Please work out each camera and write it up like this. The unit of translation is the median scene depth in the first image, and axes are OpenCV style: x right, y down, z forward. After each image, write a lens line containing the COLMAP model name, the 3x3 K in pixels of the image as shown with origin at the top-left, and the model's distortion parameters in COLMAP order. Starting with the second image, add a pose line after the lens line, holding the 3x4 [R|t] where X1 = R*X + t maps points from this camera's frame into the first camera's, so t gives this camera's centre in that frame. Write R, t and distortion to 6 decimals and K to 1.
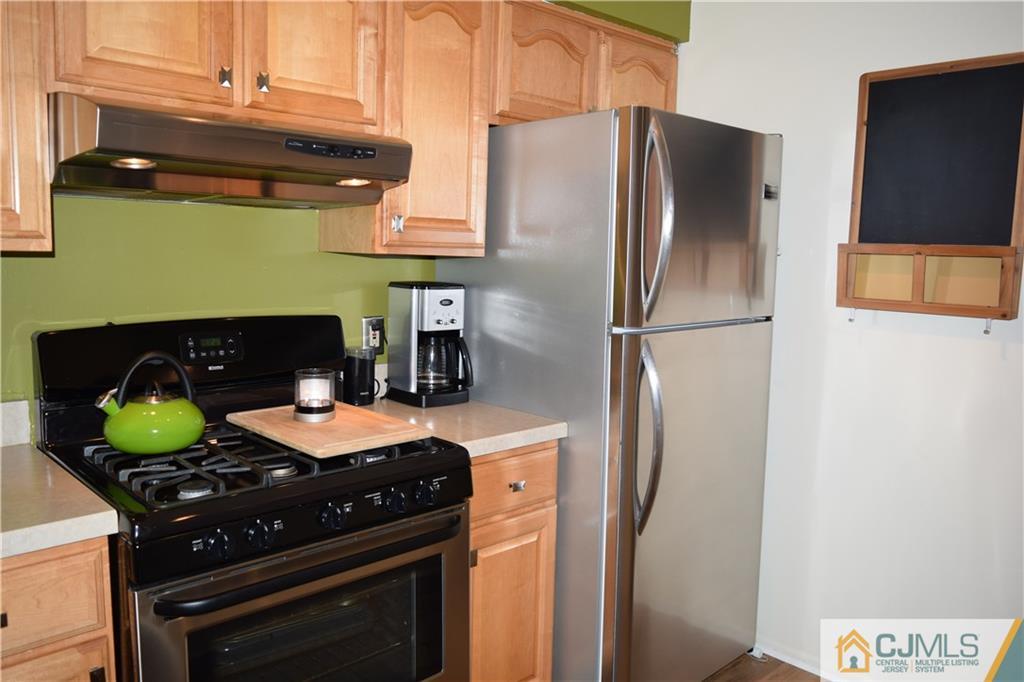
lens RADIAL K [[787.7, 0, 512.7], [0, 787.7, 339.4], [0, 0, 1]] dist [-0.028033, 0.011439]
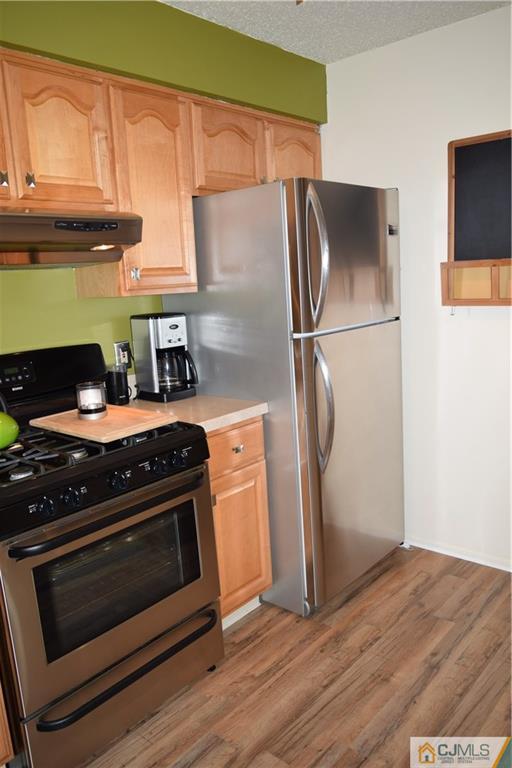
lens RADIAL K [[590.8, 0, 260.8], [0, 590.8, 394.2], [0, 0, 1]] dist [-0.028033, 0.011439]
pose [[0.991911, -0.097725, 0.081011, -0.030609], [0.090773, 0.992198, 0.085461, -0.004134], [-0.088730, -0.077416, 0.993043, -0.079430]]
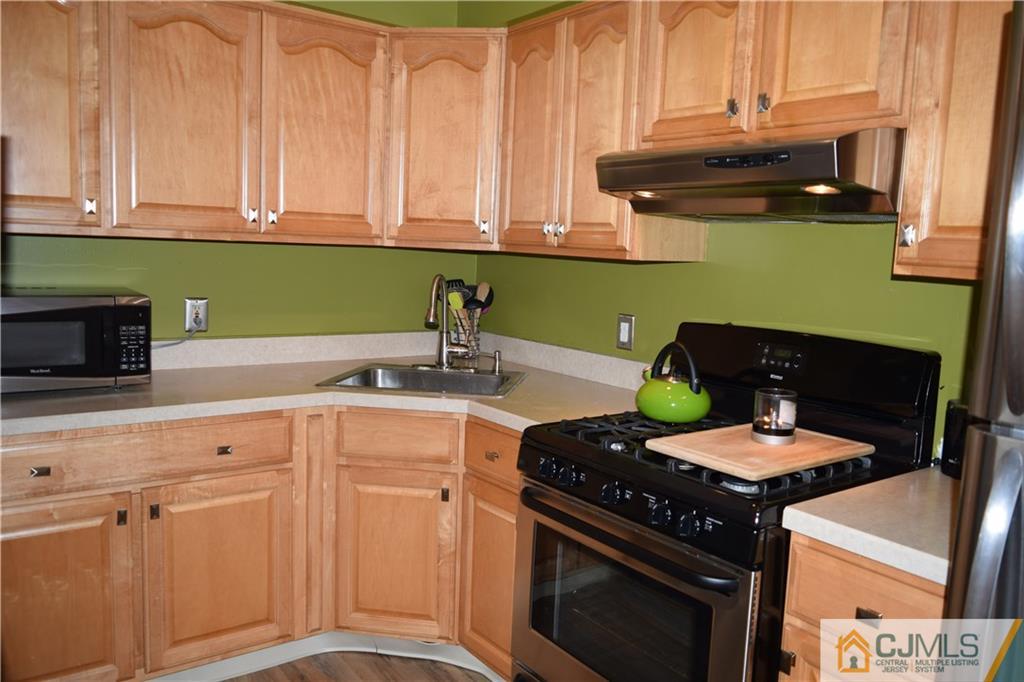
lens RADIAL K [[787.7, 0, 501.7], [0, 787.7, 336.9], [0, 0, 1]] dist [-0.028033, 0.011439]
pose [[-0.136715, 0.086303, -0.986844, 0.665868], [-0.159206, 0.981334, 0.107877, -0.067616], [0.977733, 0.171860, -0.120423, 0.710641]]
